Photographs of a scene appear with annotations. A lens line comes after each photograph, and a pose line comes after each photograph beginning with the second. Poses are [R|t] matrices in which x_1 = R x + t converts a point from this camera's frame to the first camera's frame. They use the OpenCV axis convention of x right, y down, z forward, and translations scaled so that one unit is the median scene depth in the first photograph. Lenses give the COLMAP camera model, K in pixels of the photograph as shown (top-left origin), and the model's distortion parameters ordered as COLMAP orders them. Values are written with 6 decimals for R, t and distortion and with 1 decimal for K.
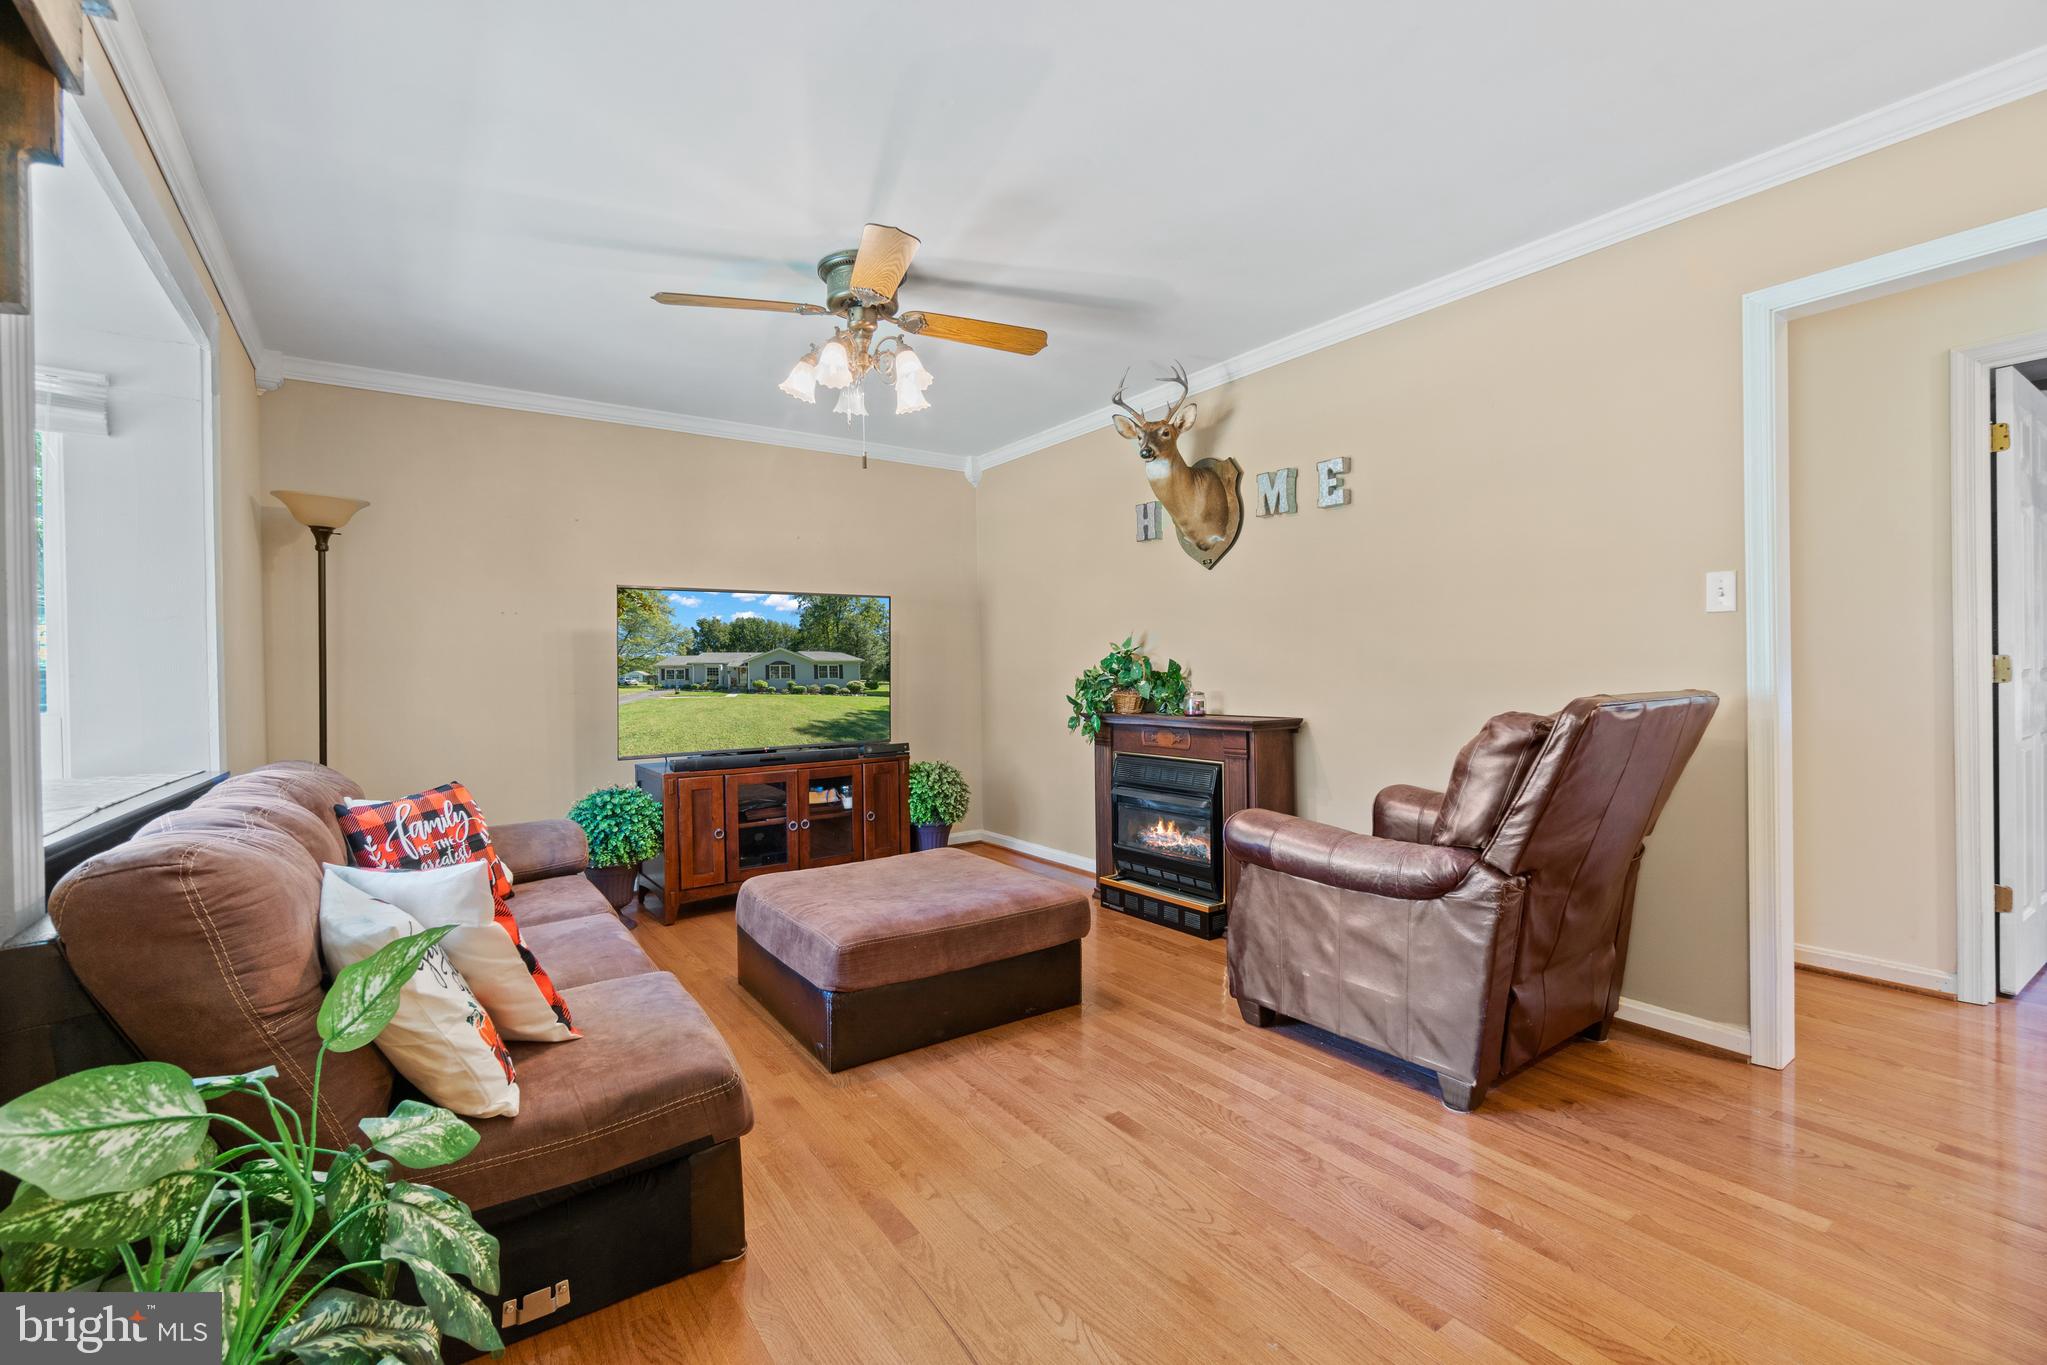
lens RADIAL K [[890.1, 0, 1012.5], [0, 890.1, 679.0], [0, 0, 1]] dist [-0.006983, 0.001040]
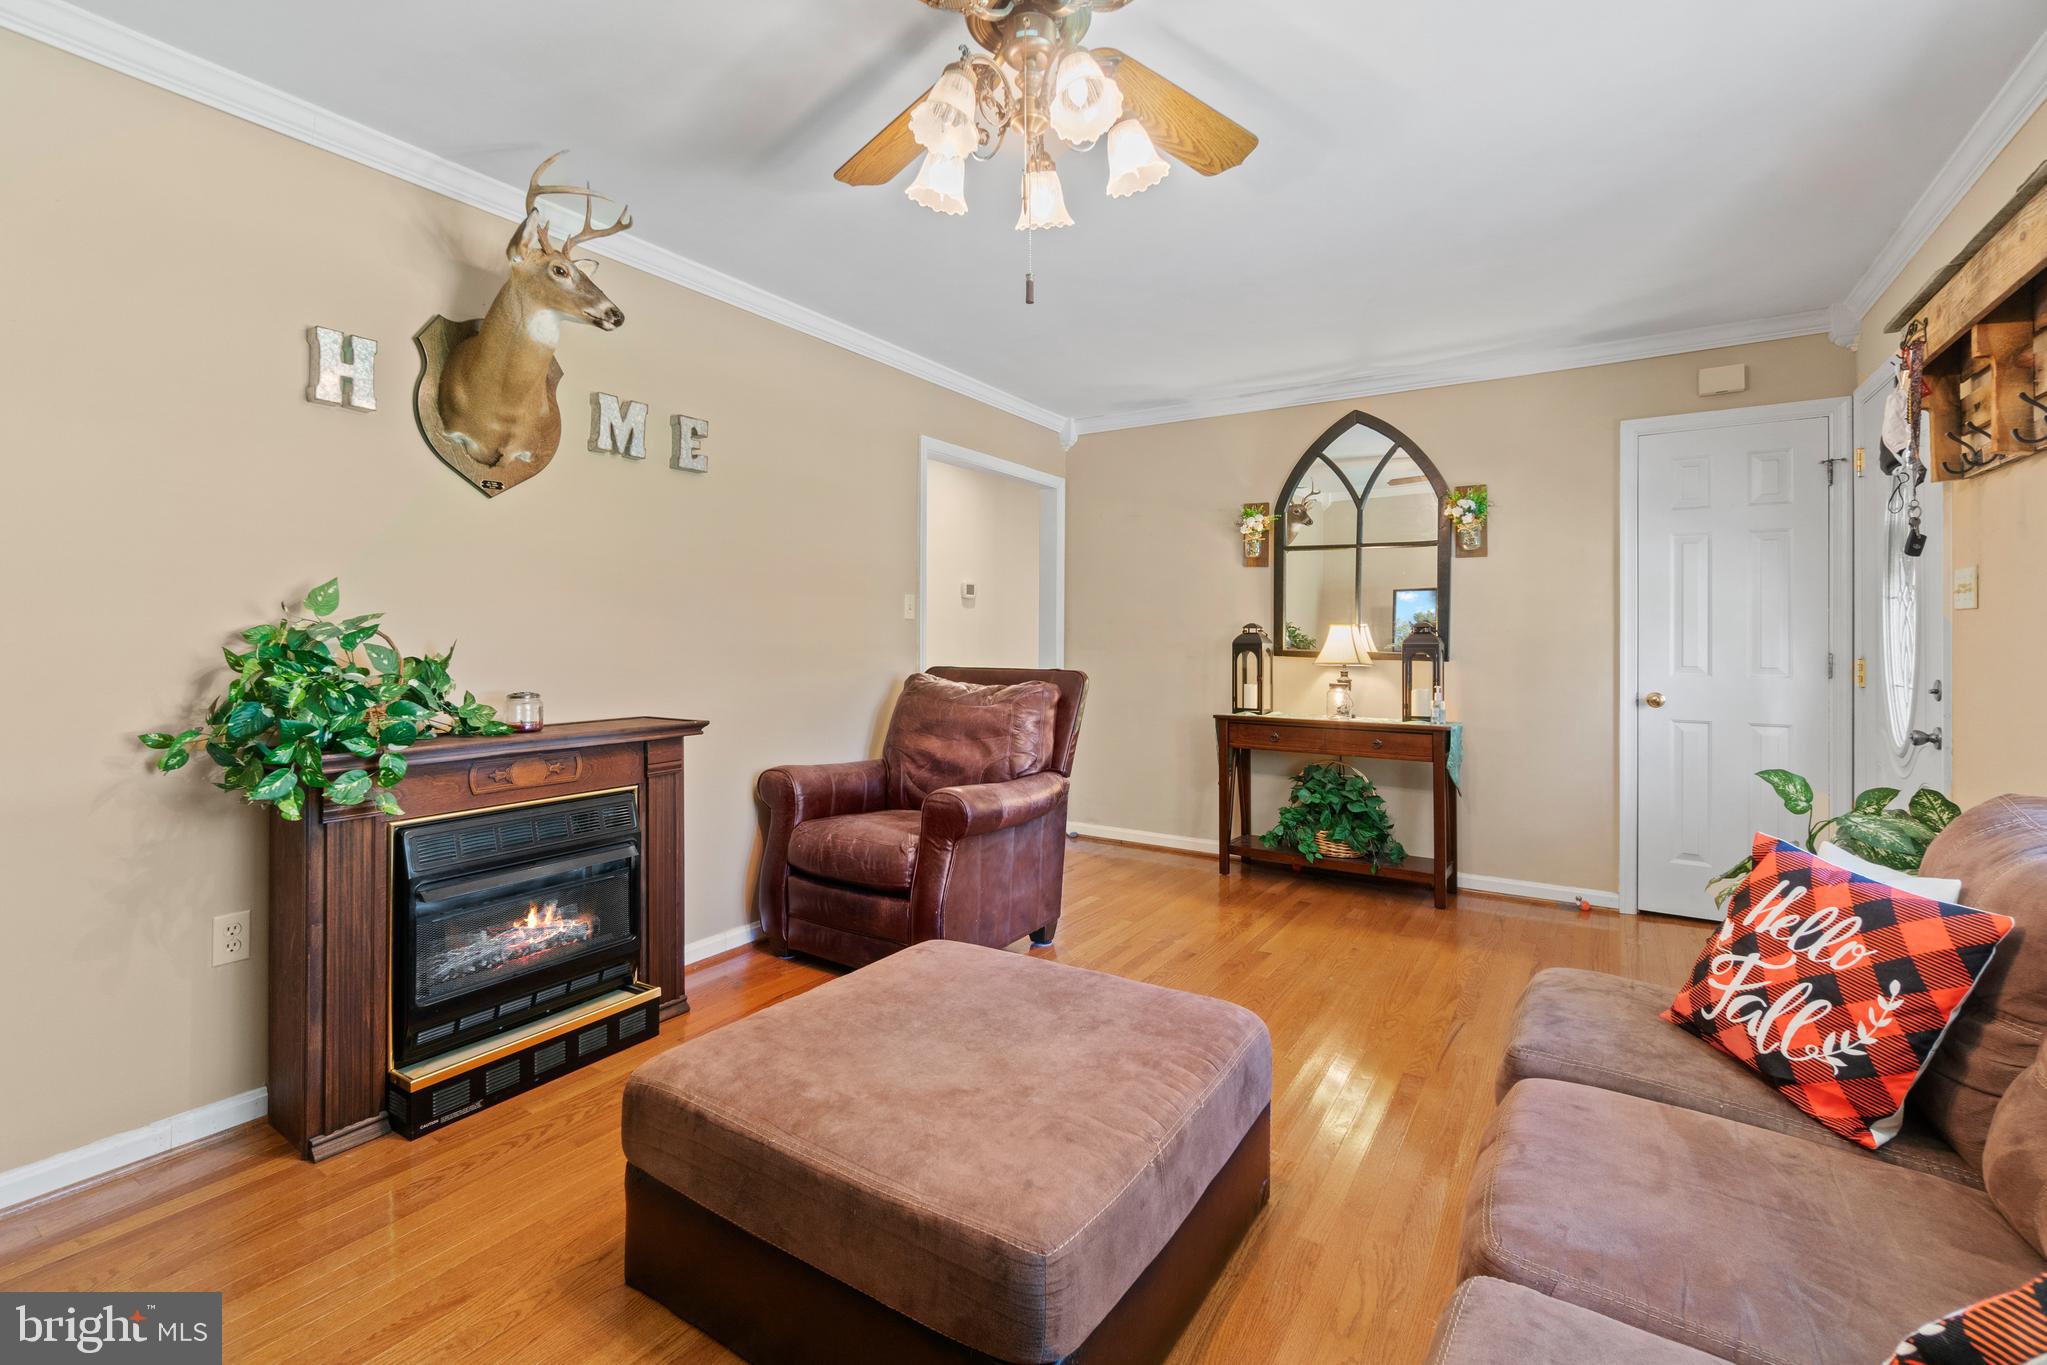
lens RADIAL K [[890.1, 0, 1021.8], [0, 890.1, 636.4], [0, 0, 1]] dist [-0.006983, 0.001040]
pose [[-0.387473, 0.017231, 0.921720, -0.498231], [0.011999, 0.999835, -0.013647, -0.012279], [-0.921803, 0.005772, -0.387616, 0.906365]]
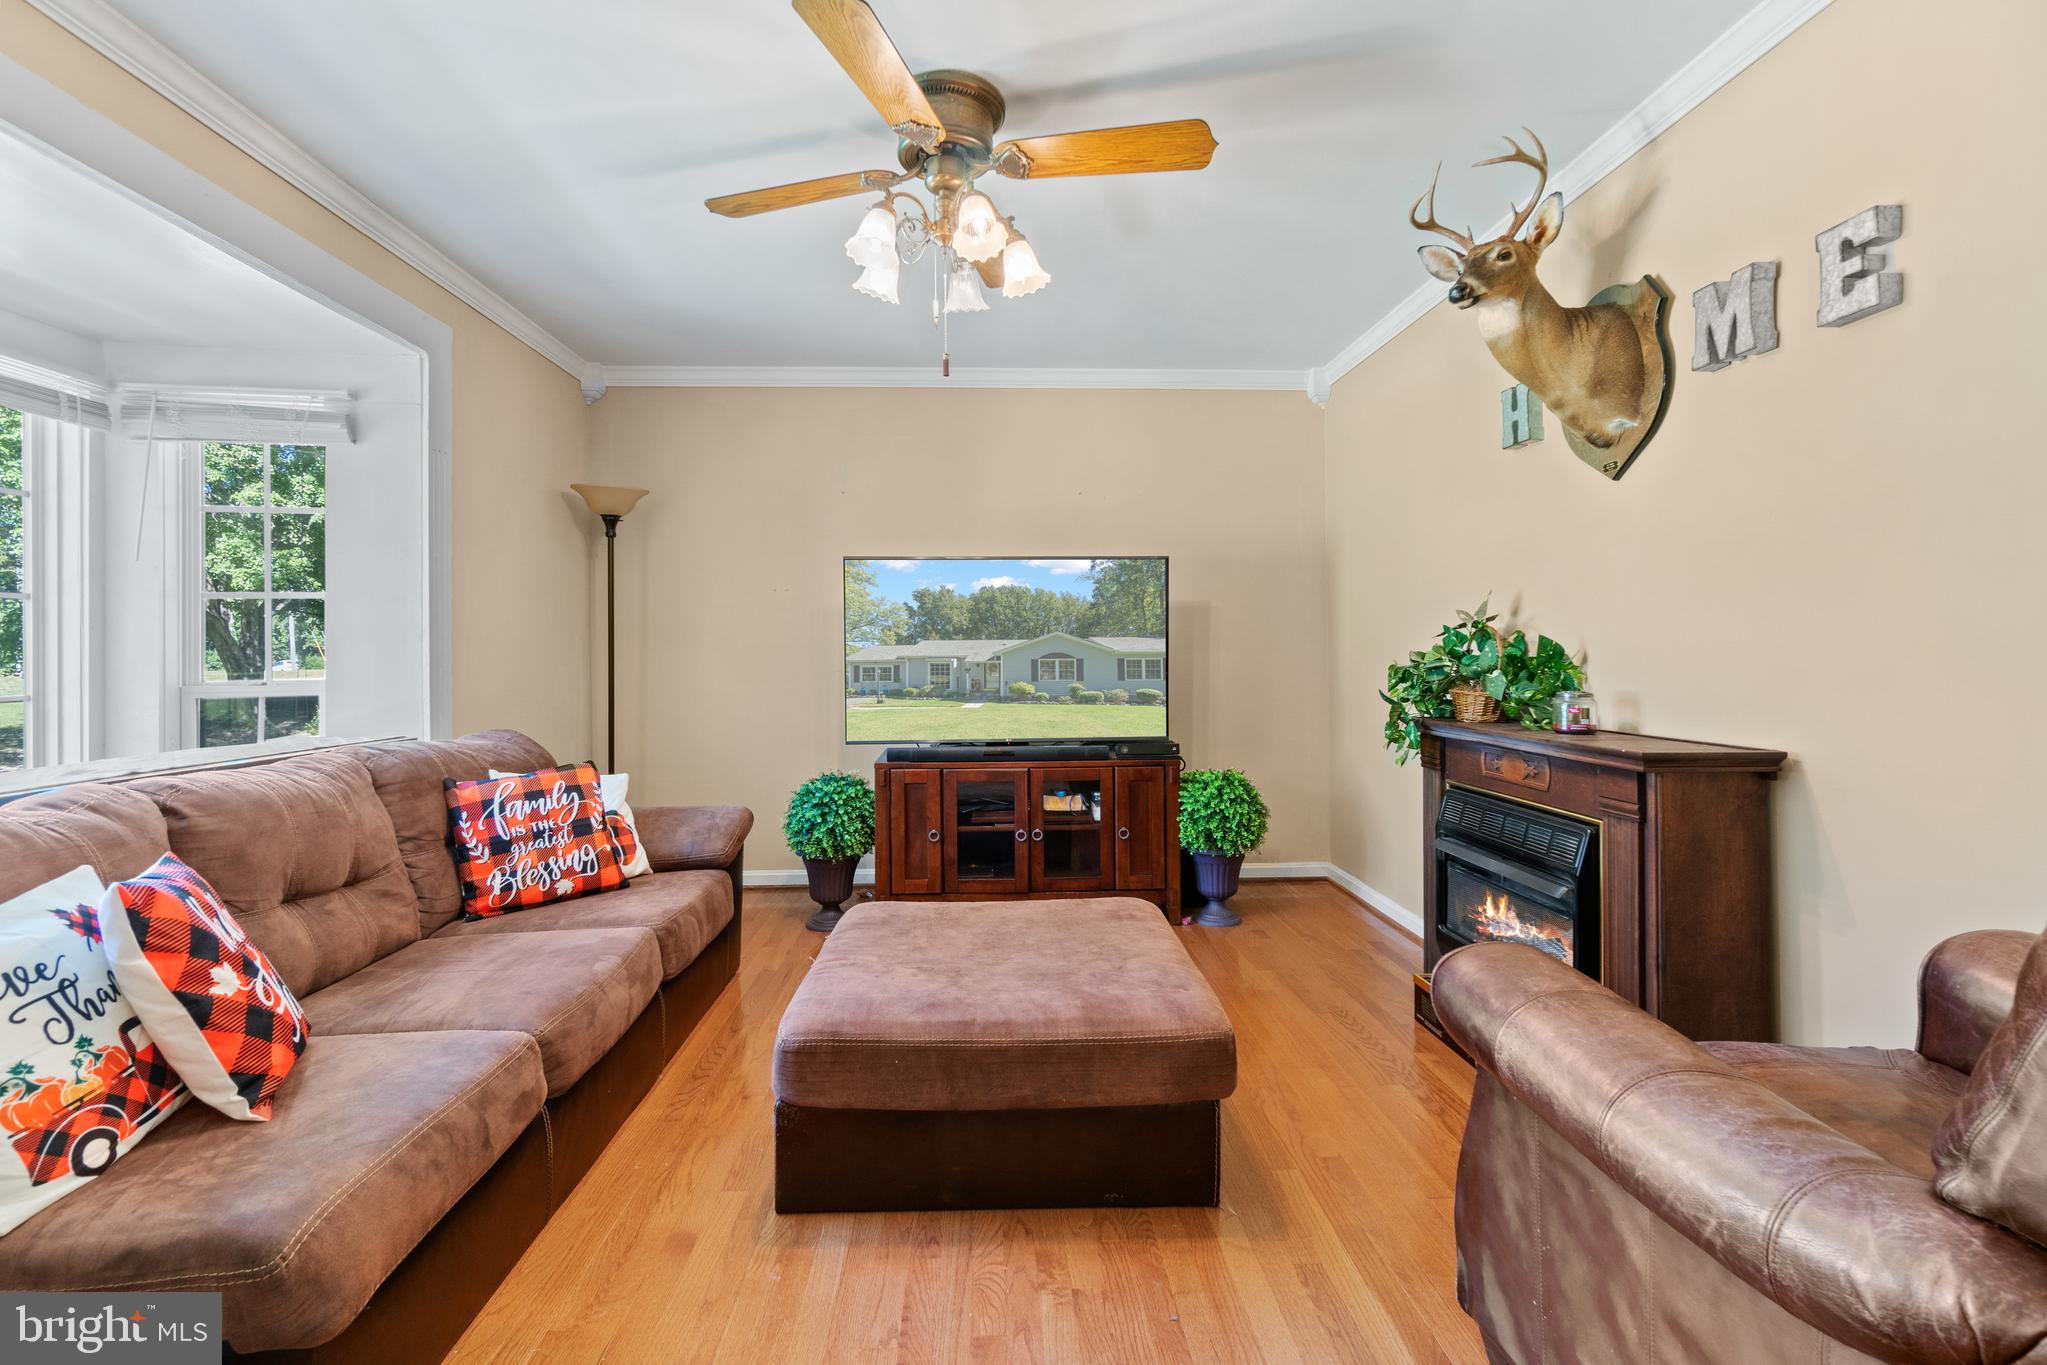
lens RADIAL K [[890.1, 0, 1017.5], [0, 890.1, 652.9], [0, 0, 1]] dist [-0.006983, 0.001040]
pose [[0.838137, 0.010023, -0.545368, 0.212652], [-0.012240, 0.999925, -0.000435, -0.006271], [0.545323, 0.007040, 0.838196, 0.309374]]
